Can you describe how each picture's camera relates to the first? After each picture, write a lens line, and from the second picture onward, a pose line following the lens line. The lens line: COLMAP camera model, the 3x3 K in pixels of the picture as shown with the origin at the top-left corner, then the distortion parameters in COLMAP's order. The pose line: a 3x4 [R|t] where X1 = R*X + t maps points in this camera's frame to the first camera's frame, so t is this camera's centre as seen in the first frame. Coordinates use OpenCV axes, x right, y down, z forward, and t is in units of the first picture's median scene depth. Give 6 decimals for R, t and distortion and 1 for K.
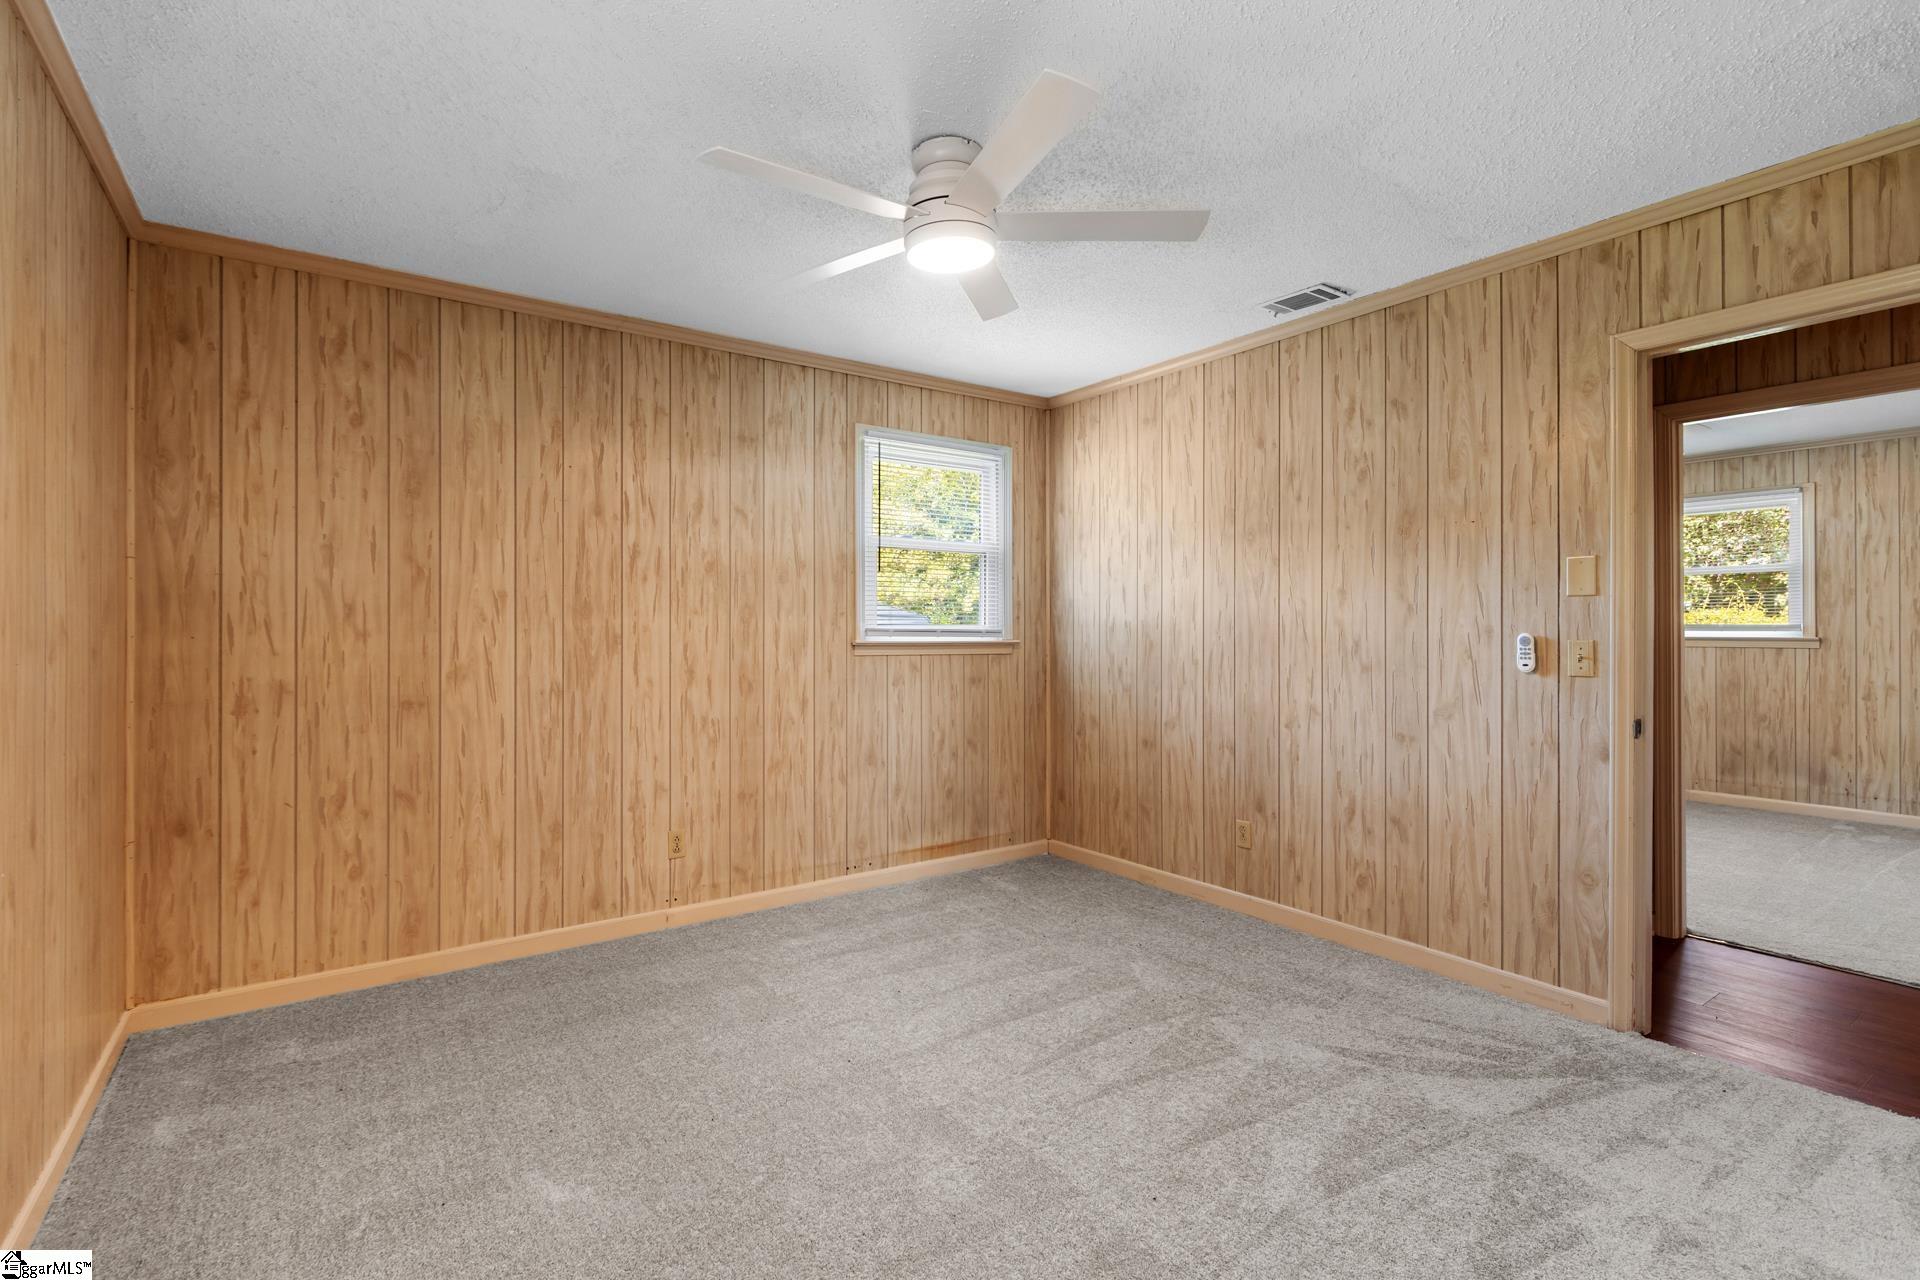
lens RADIAL K [[881.6, 0, 953.9], [0, 881.6, 644.8], [0, 0, 1]] dist [0.005486, -0.002309]
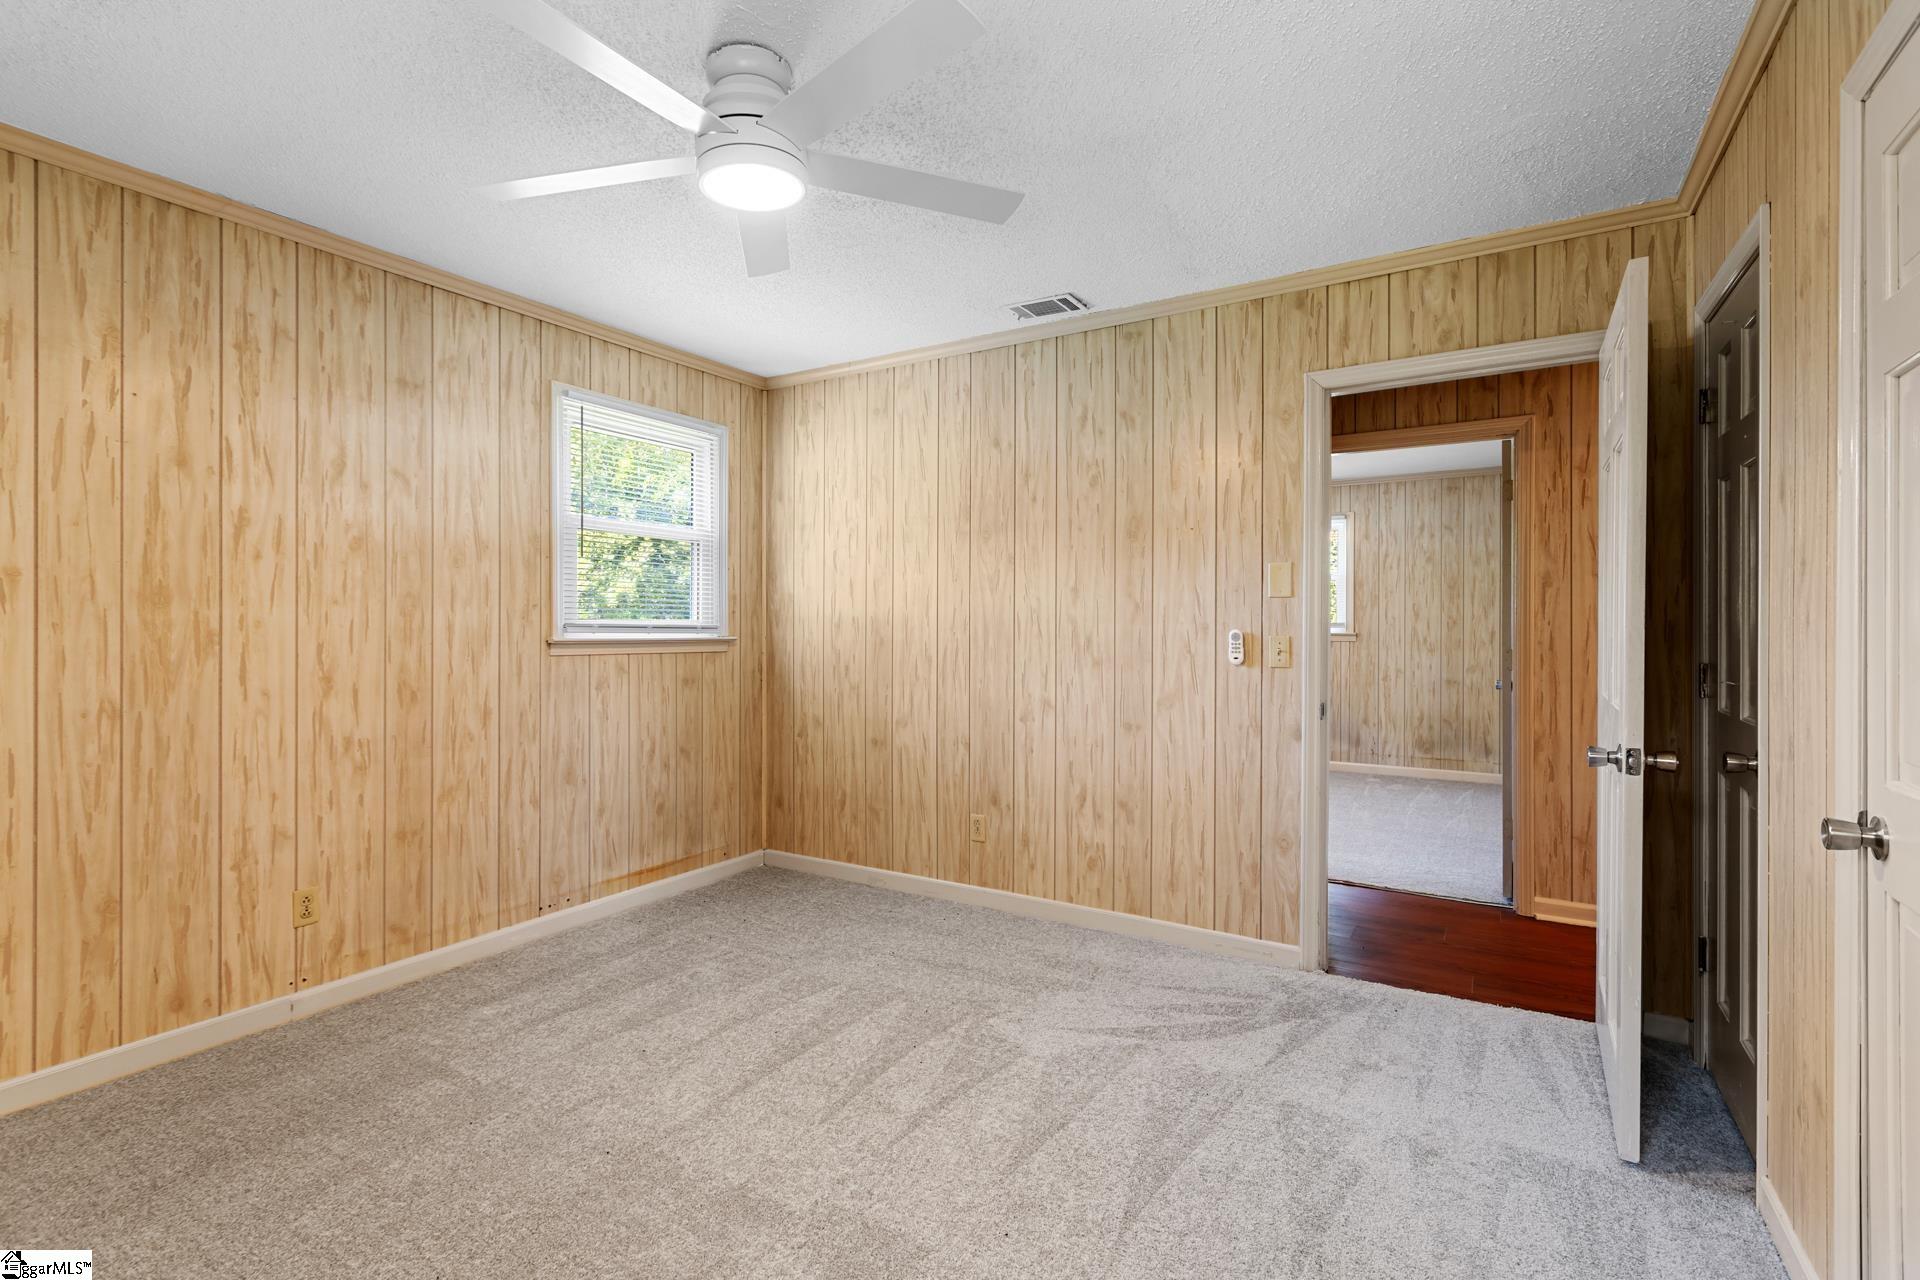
lens RADIAL K [[881.6, 0, 958.6], [0, 881.6, 639.8], [0, 0, 1]] dist [0.005486, -0.002309]
pose [[0.921476, -0.004327, 0.388411, -0.099734], [0.004791, 0.999988, -0.000228, -0.001470], [-0.388406, 0.002071, 0.921486, 0.087014]]
